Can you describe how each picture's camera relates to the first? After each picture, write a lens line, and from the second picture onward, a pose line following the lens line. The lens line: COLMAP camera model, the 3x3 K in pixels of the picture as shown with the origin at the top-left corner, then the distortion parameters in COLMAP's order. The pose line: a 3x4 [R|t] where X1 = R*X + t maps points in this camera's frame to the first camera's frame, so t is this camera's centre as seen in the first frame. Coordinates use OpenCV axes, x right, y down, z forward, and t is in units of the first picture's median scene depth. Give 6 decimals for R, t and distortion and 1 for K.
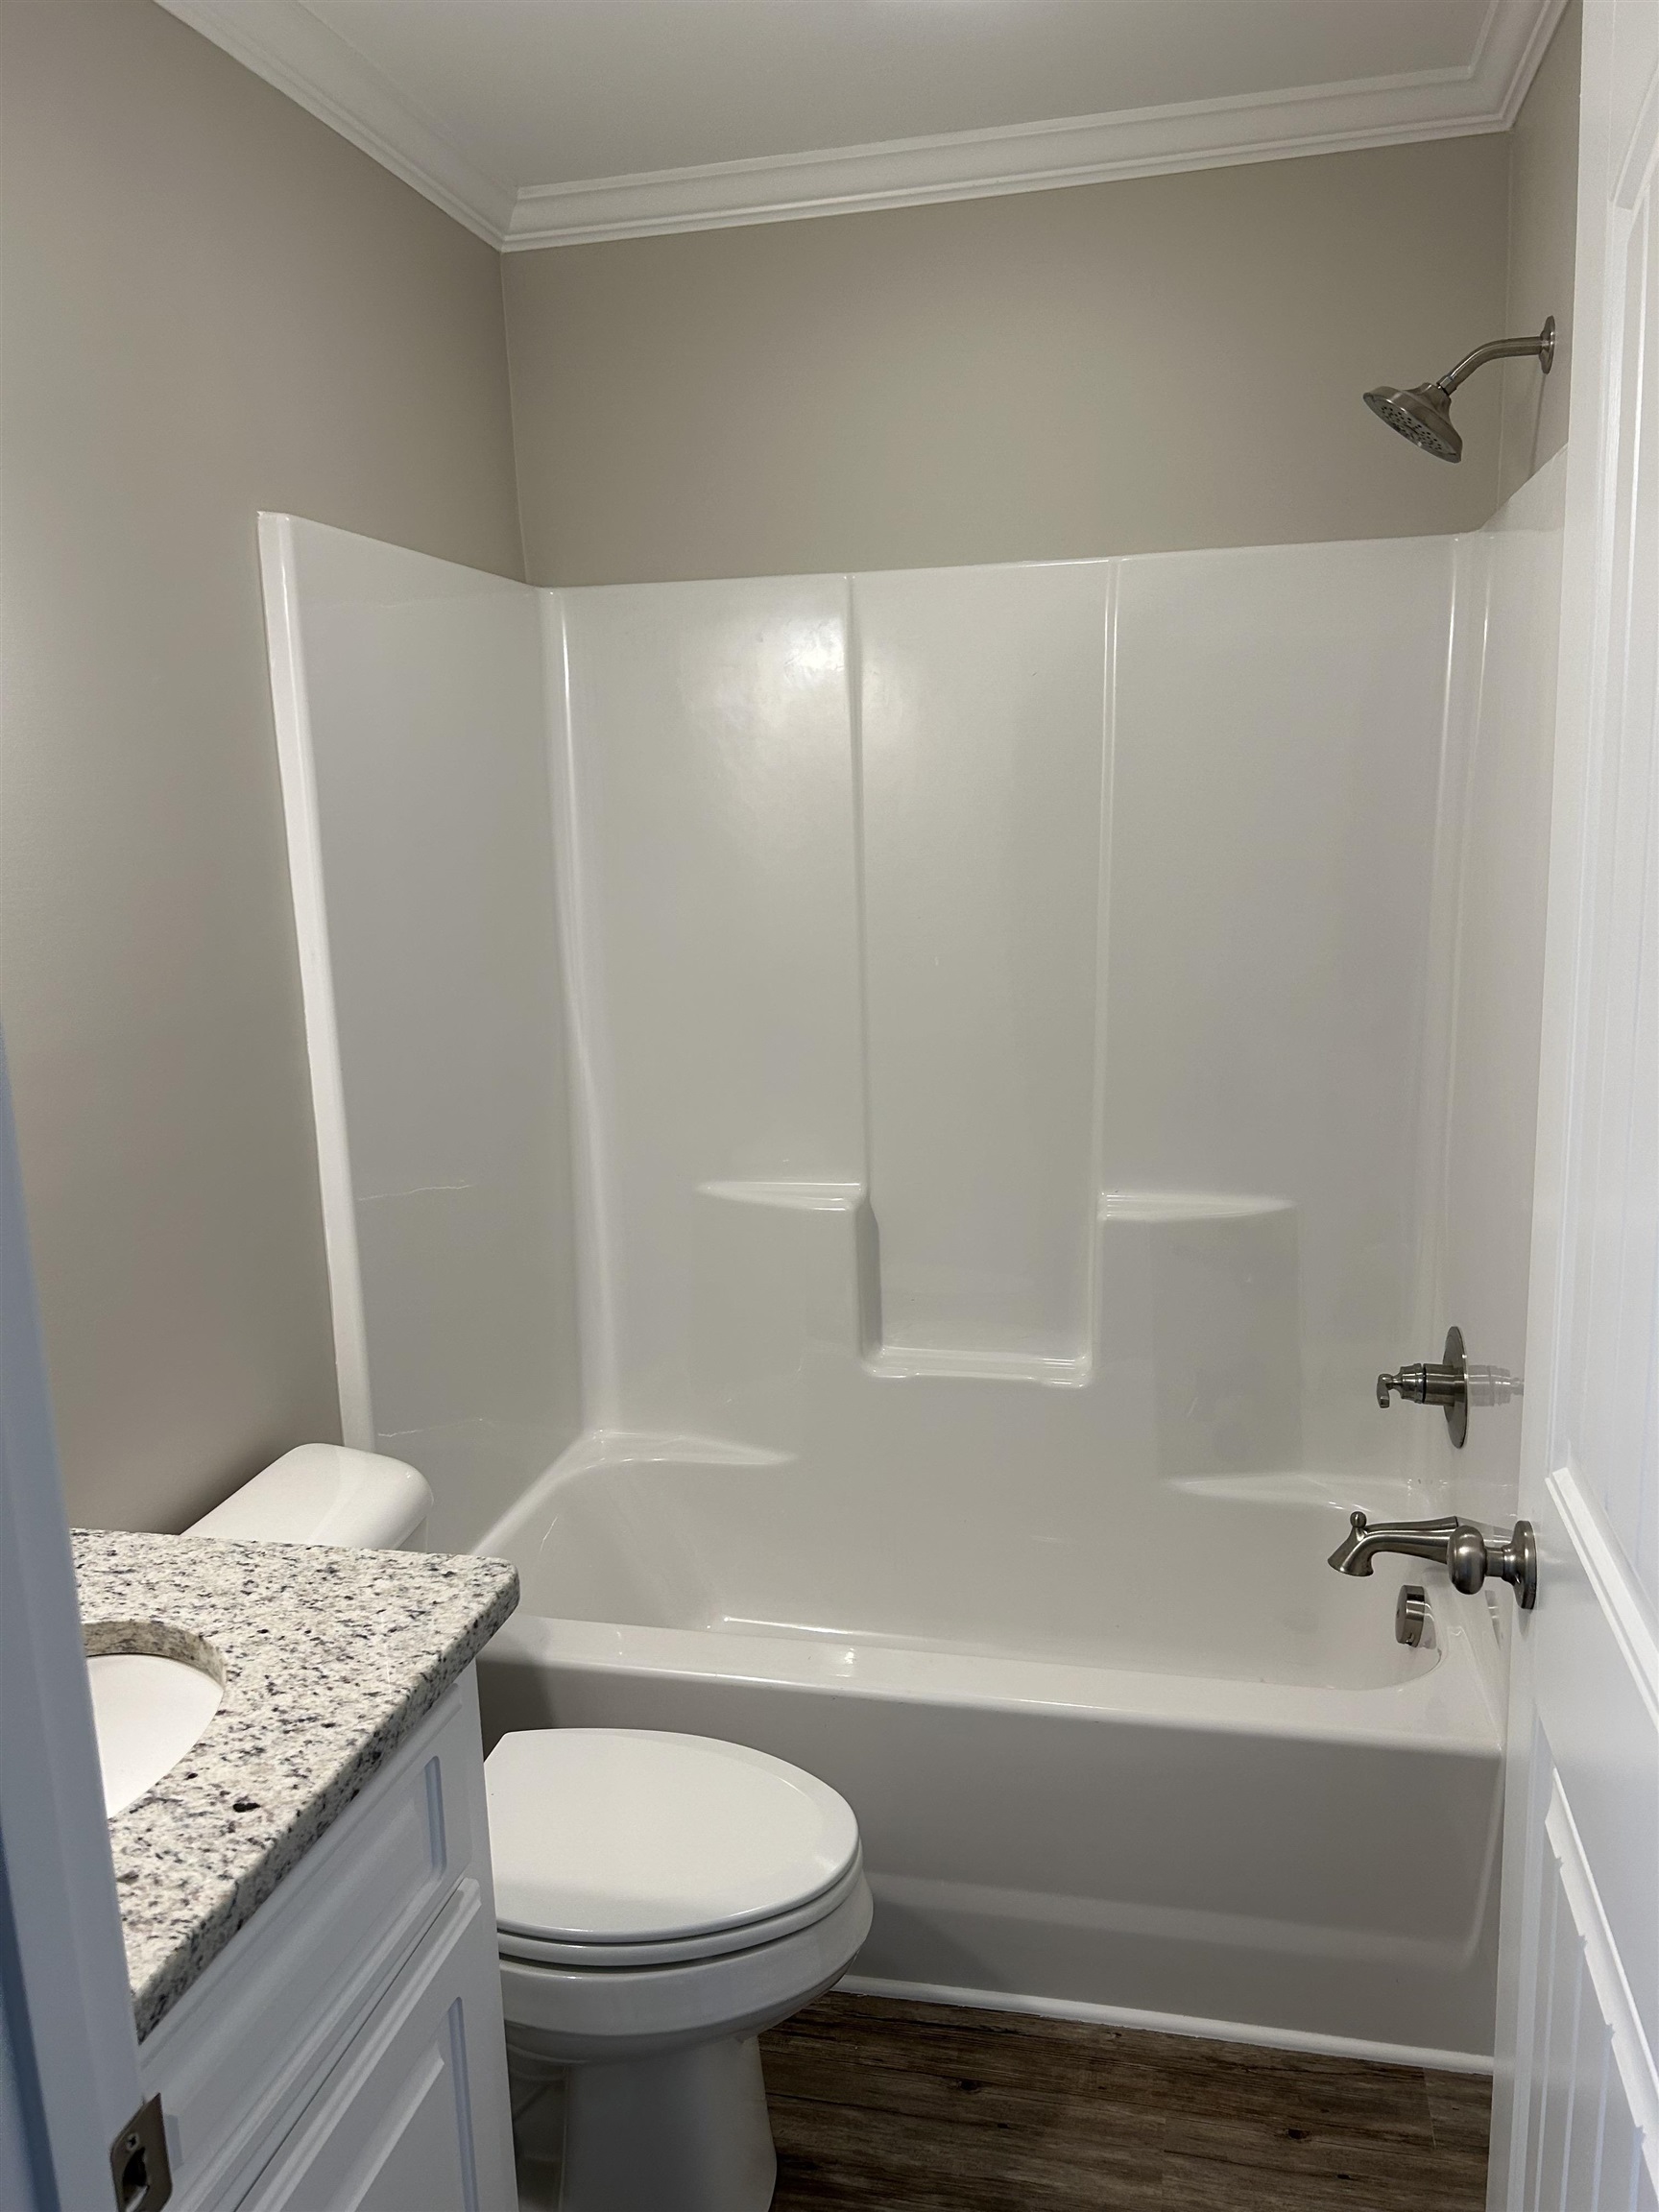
lens RADIAL K [[1621.0, 0, 829.5], [0, 1621.0, 1106.0], [0, 0, 1]] dist [0.004890, -0.006573]
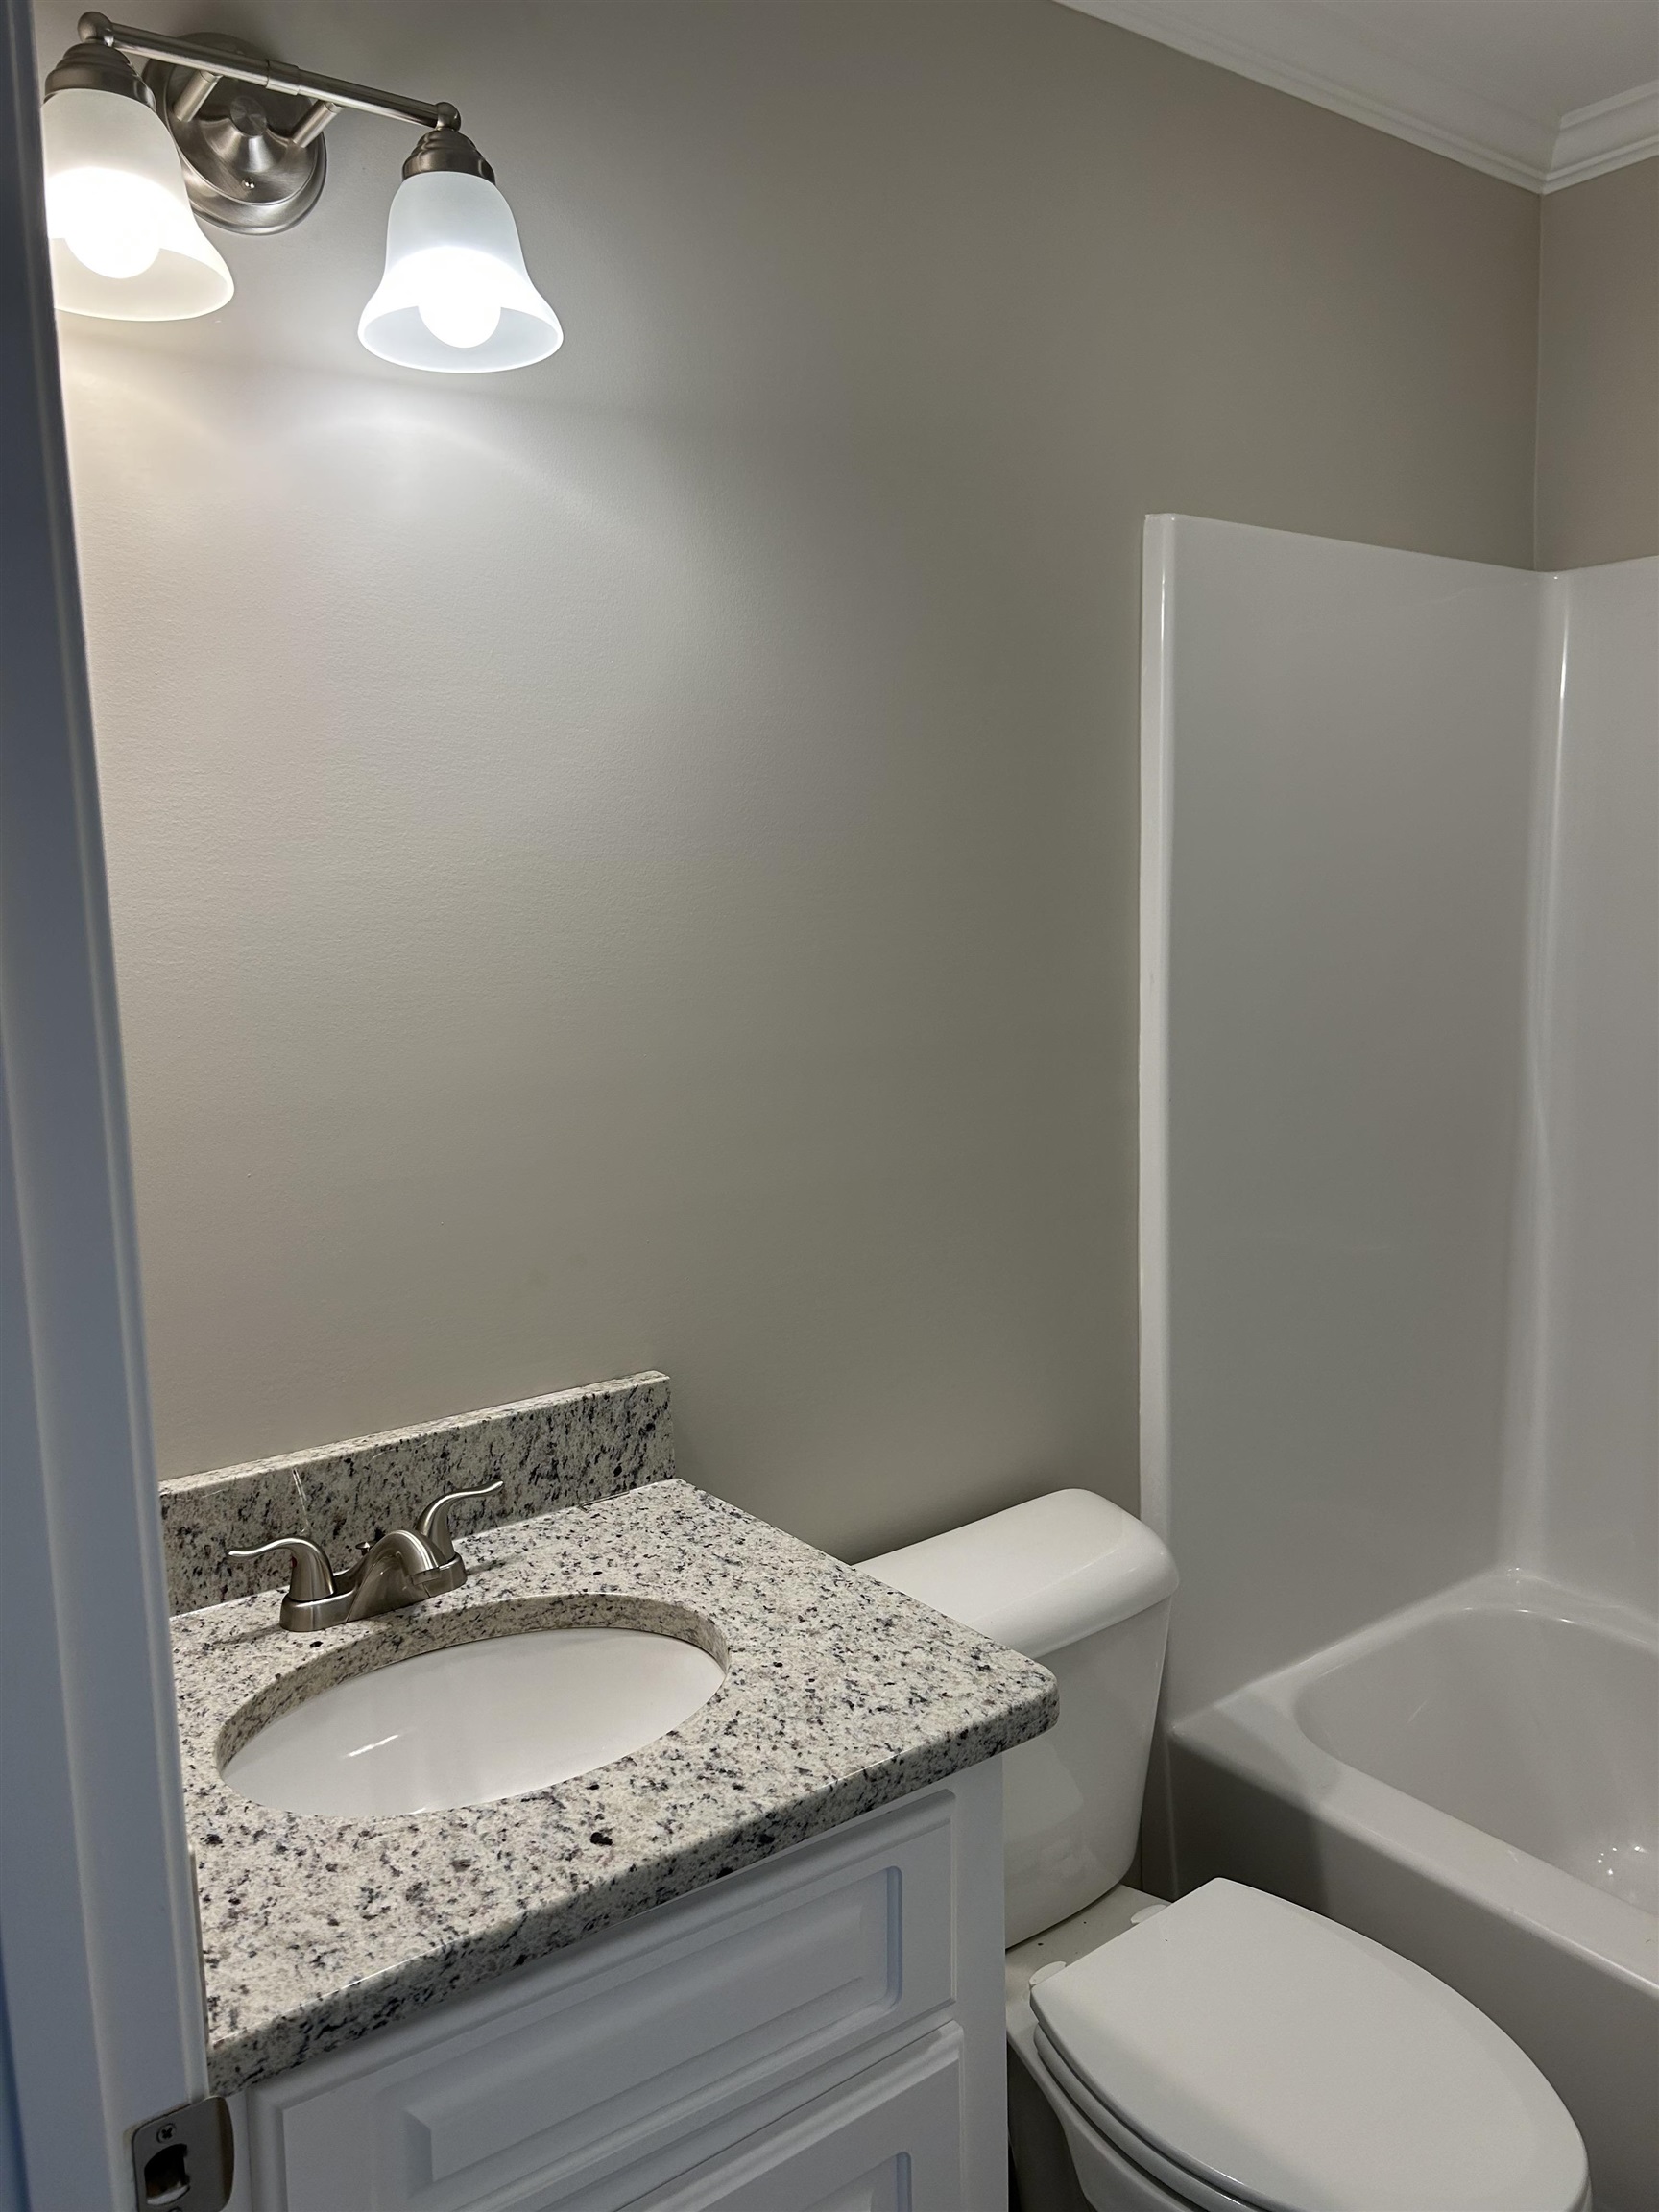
lens RADIAL K [[1648.5, 0, 829.2], [0, 1648.5, 1090.0], [0, 0, 1]] dist [0.021610, -0.029646]
pose [[0.775916, 0.100105, -0.622843, 0.244731], [-0.123290, 0.992353, 0.005903, -0.017659], [0.618671, 0.072210, 0.782325, 0.247284]]
